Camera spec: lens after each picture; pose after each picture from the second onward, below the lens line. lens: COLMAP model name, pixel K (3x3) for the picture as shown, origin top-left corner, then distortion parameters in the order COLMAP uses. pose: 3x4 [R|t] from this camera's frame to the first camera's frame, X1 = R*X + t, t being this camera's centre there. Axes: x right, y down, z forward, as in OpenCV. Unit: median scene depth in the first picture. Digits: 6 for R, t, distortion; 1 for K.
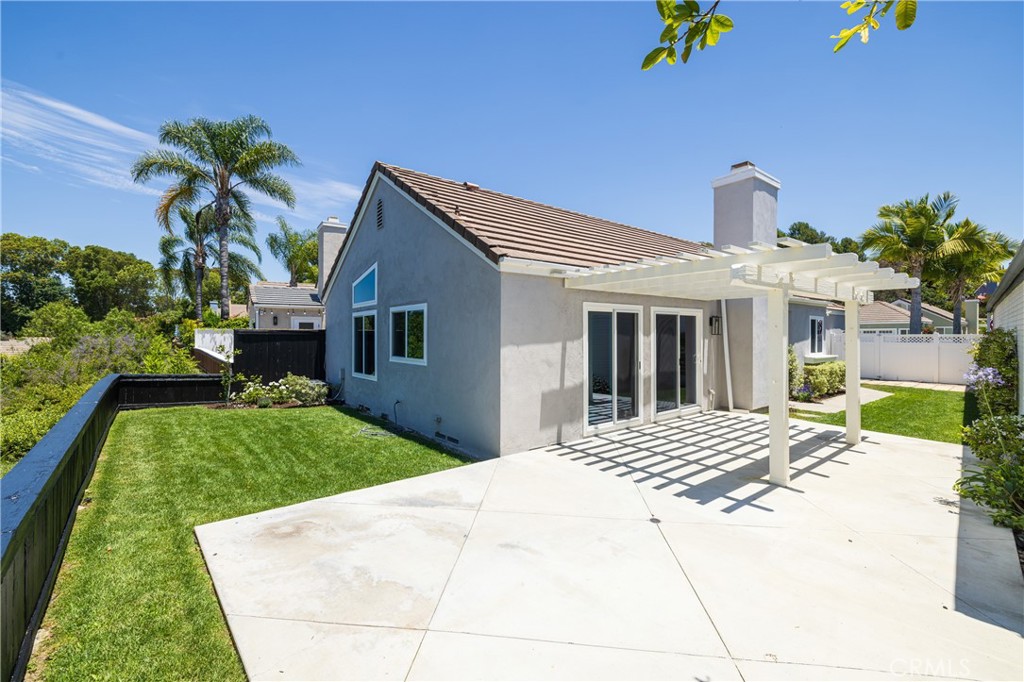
lens RADIAL K [[444.0, 0, 512.0], [0, 444.0, 341.0], [0, 0, 1]] dist [0.000589, 0.000462]
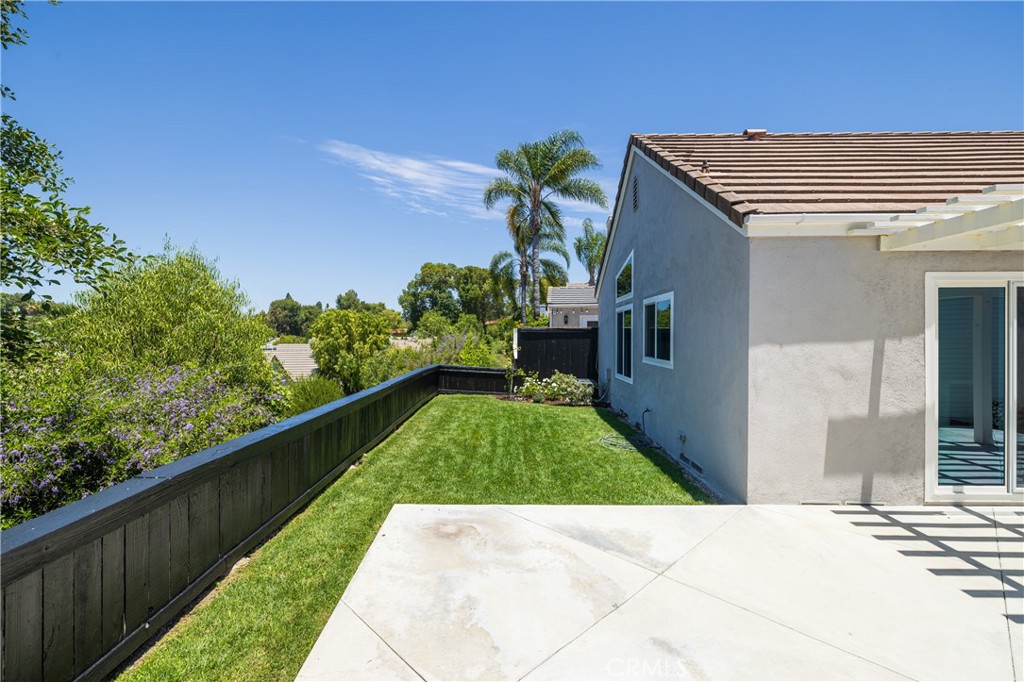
lens RADIAL K [[467.4, 0, 512.0], [0, 467.4, 341.0], [0, 0, 1]] dist [-0.003771, 0.000465]
pose [[0.763092, 0.008372, -0.646236, 0.141703], [-0.009883, 0.999950, 0.001284, 0.007041], [0.646214, 0.005407, 0.763137, 0.177135]]
